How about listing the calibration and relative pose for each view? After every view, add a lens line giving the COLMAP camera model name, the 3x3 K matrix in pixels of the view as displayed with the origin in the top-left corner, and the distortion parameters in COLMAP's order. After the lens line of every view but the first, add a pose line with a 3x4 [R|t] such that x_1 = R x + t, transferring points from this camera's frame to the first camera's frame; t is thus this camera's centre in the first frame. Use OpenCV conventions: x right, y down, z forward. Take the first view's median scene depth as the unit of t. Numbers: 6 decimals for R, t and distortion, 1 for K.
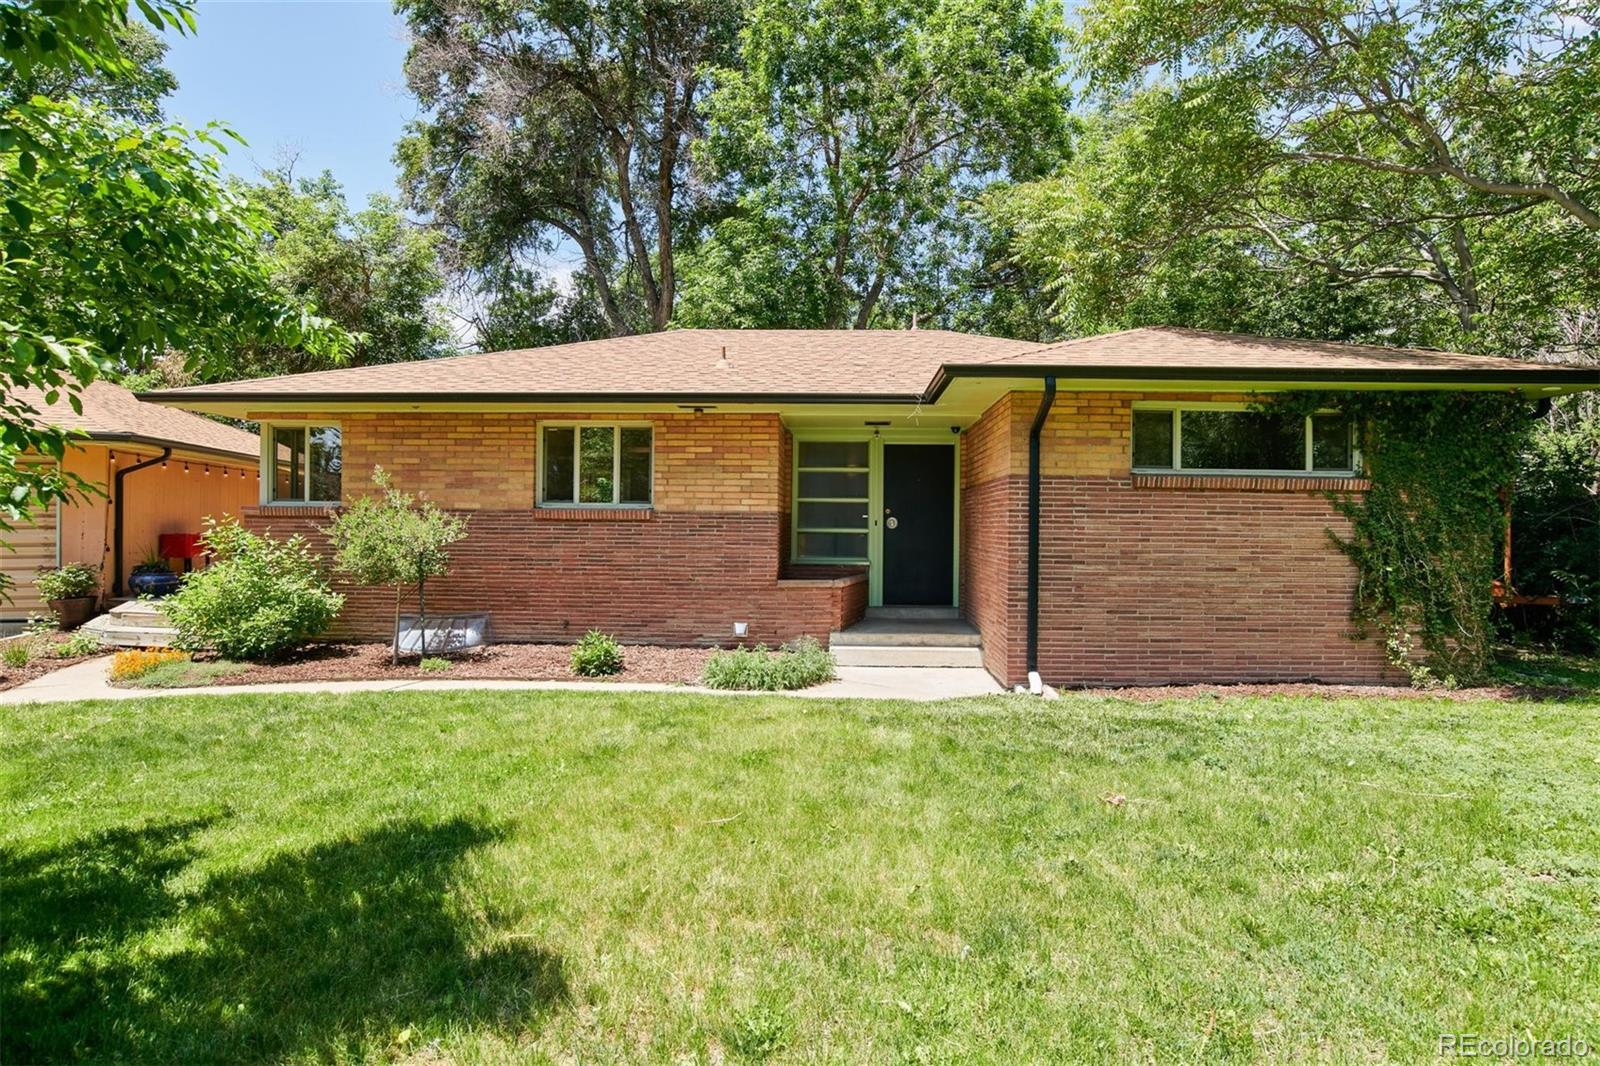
lens RADIAL K [[819.0, 0, 809.0], [0, 819.0, 526.8], [0, 0, 1]] dist [-0.041595, 0.013895]
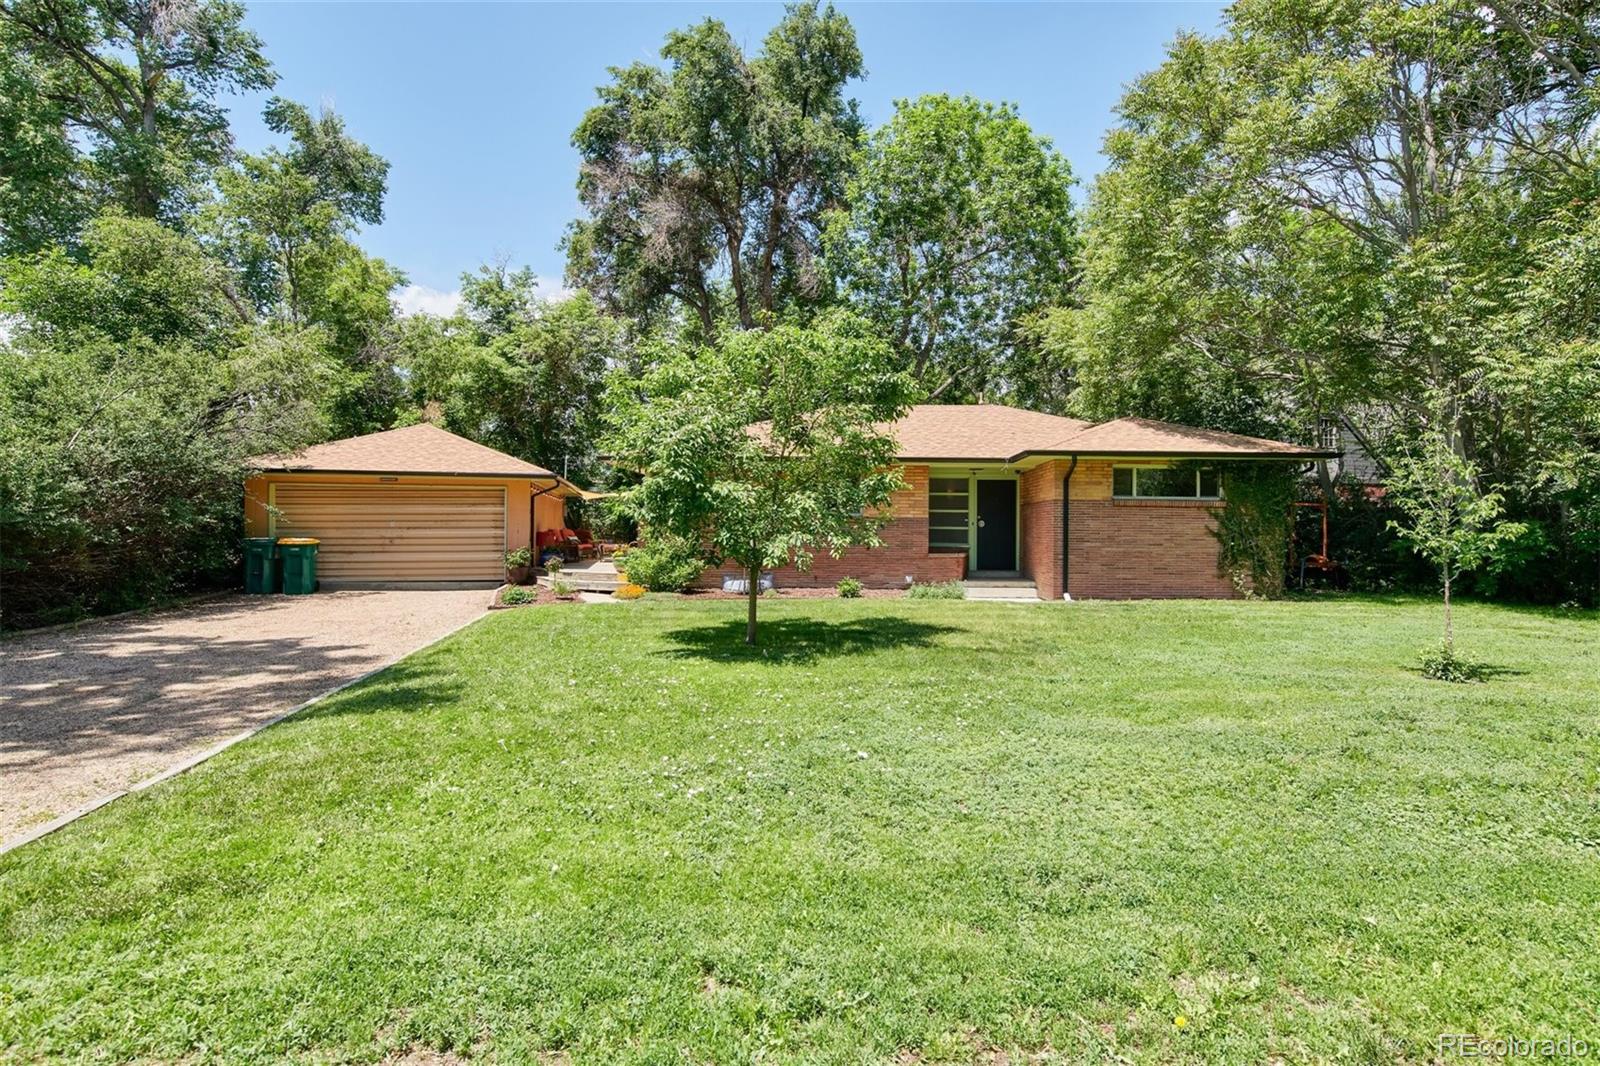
lens RADIAL K [[819.0, 0, 805.3], [0, 819.0, 530.8], [0, 0, 1]] dist [-0.041595, 0.013895]
pose [[0.999978, -0.001146, -0.006513, -0.322884], [0.001114, 0.999987, -0.004930, 0.022254], [0.006518, 0.004923, 0.999967, -0.933700]]
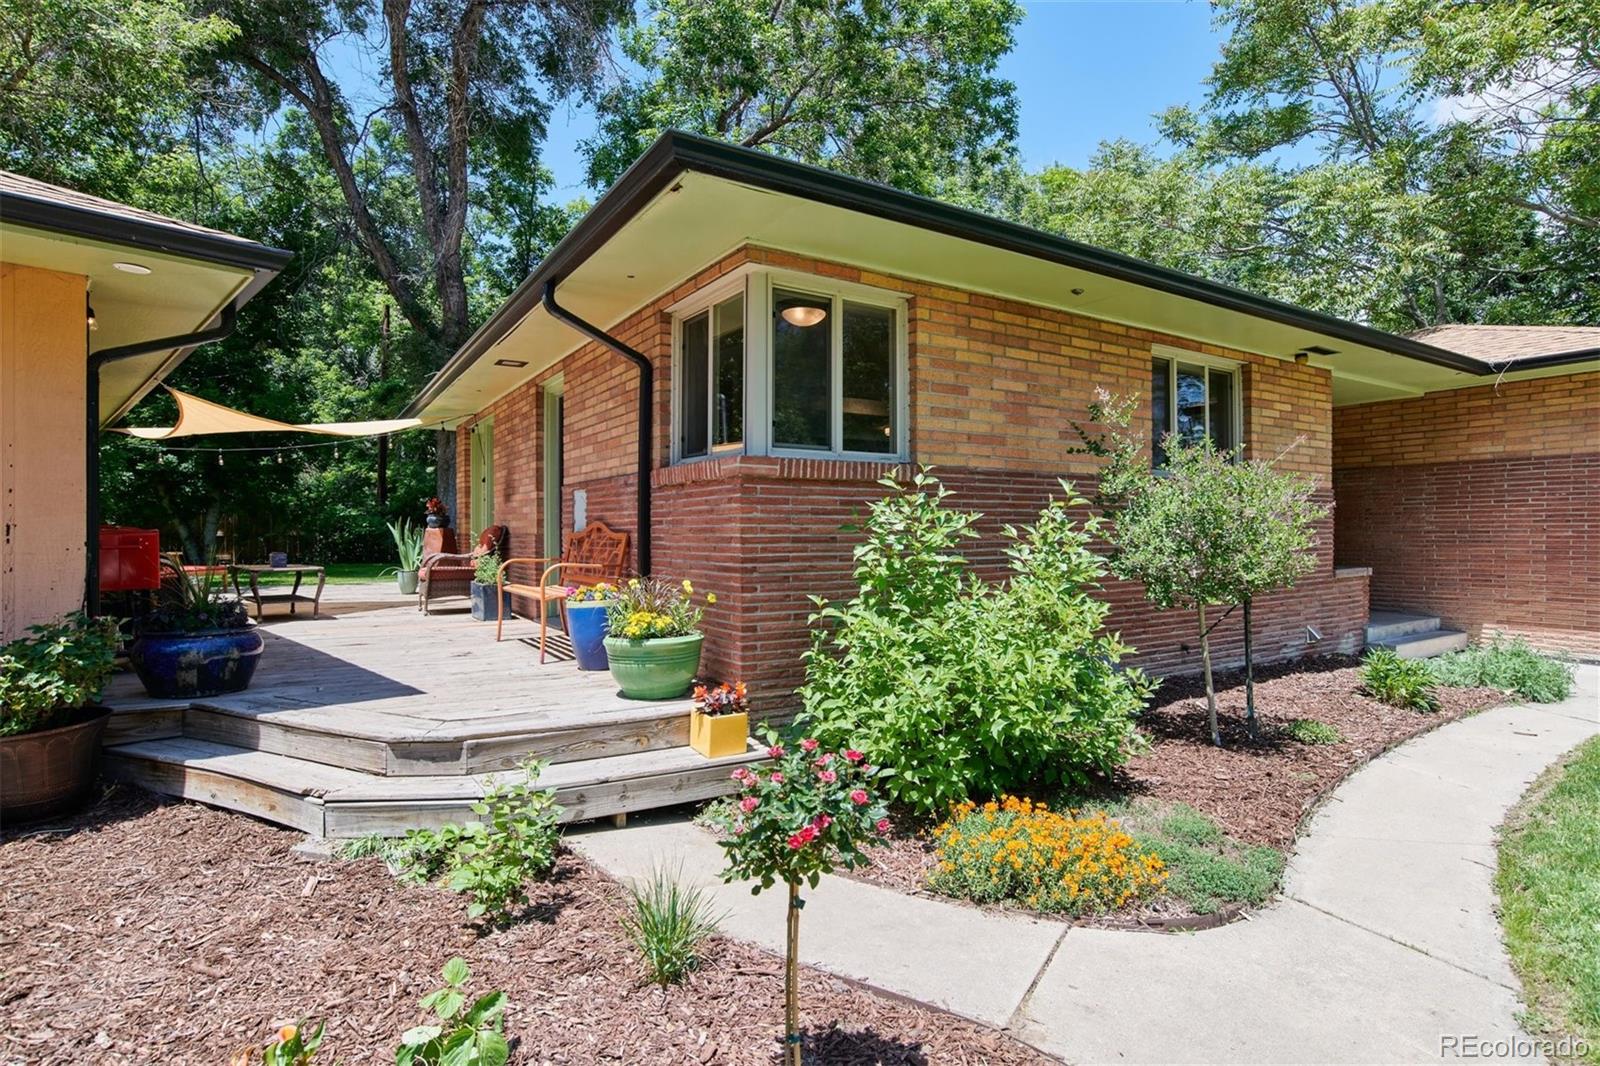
lens RADIAL K [[819.0, 0, 786.4], [0, 819.0, 536.5], [0, 0, 1]] dist [-0.041595, 0.013895]
pose [[0.842078, -0.008711, 0.539285, -0.974922], [0.011827, 0.999927, -0.002315, 0.027336], [-0.539226, 0.008328, 0.842120, 0.616025]]
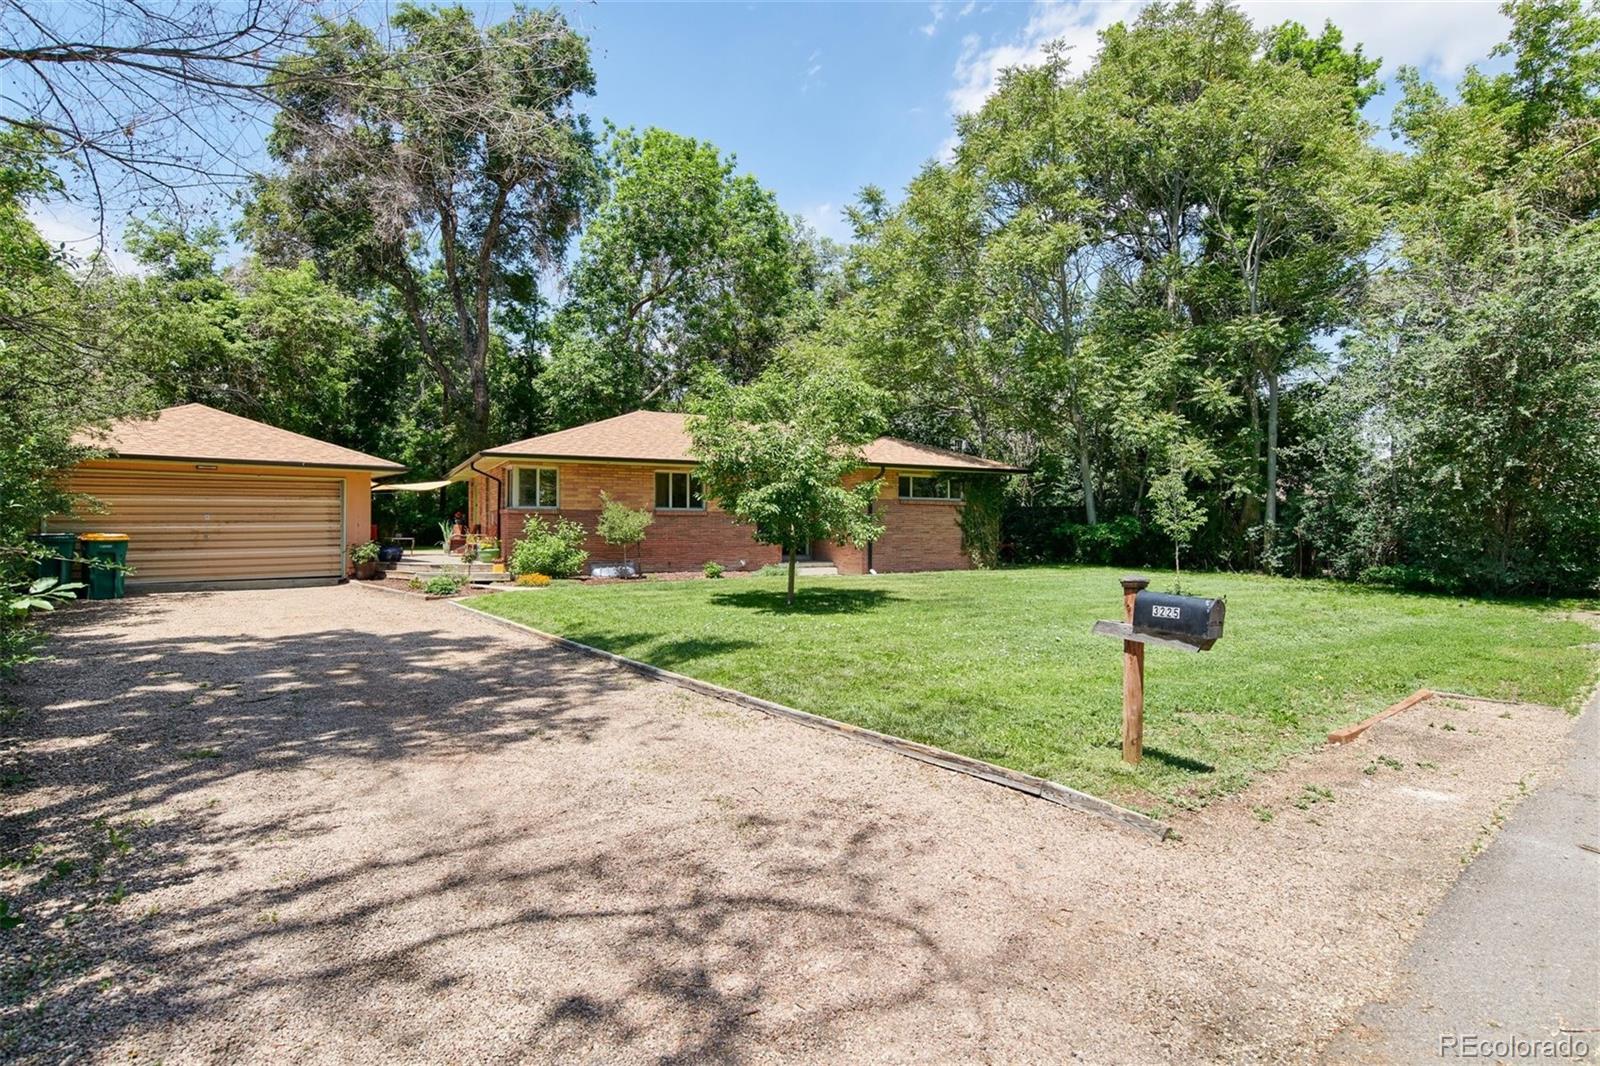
lens RADIAL K [[819.0, 0, 797.4], [0, 819.0, 532.3], [0, 0, 1]] dist [-0.041595, 0.013895]
pose [[0.874436, -0.008662, 0.485063, -1.111585], [0.007269, 0.999962, 0.004753, 0.029574], [-0.485086, -0.000631, 0.874466, -1.134859]]
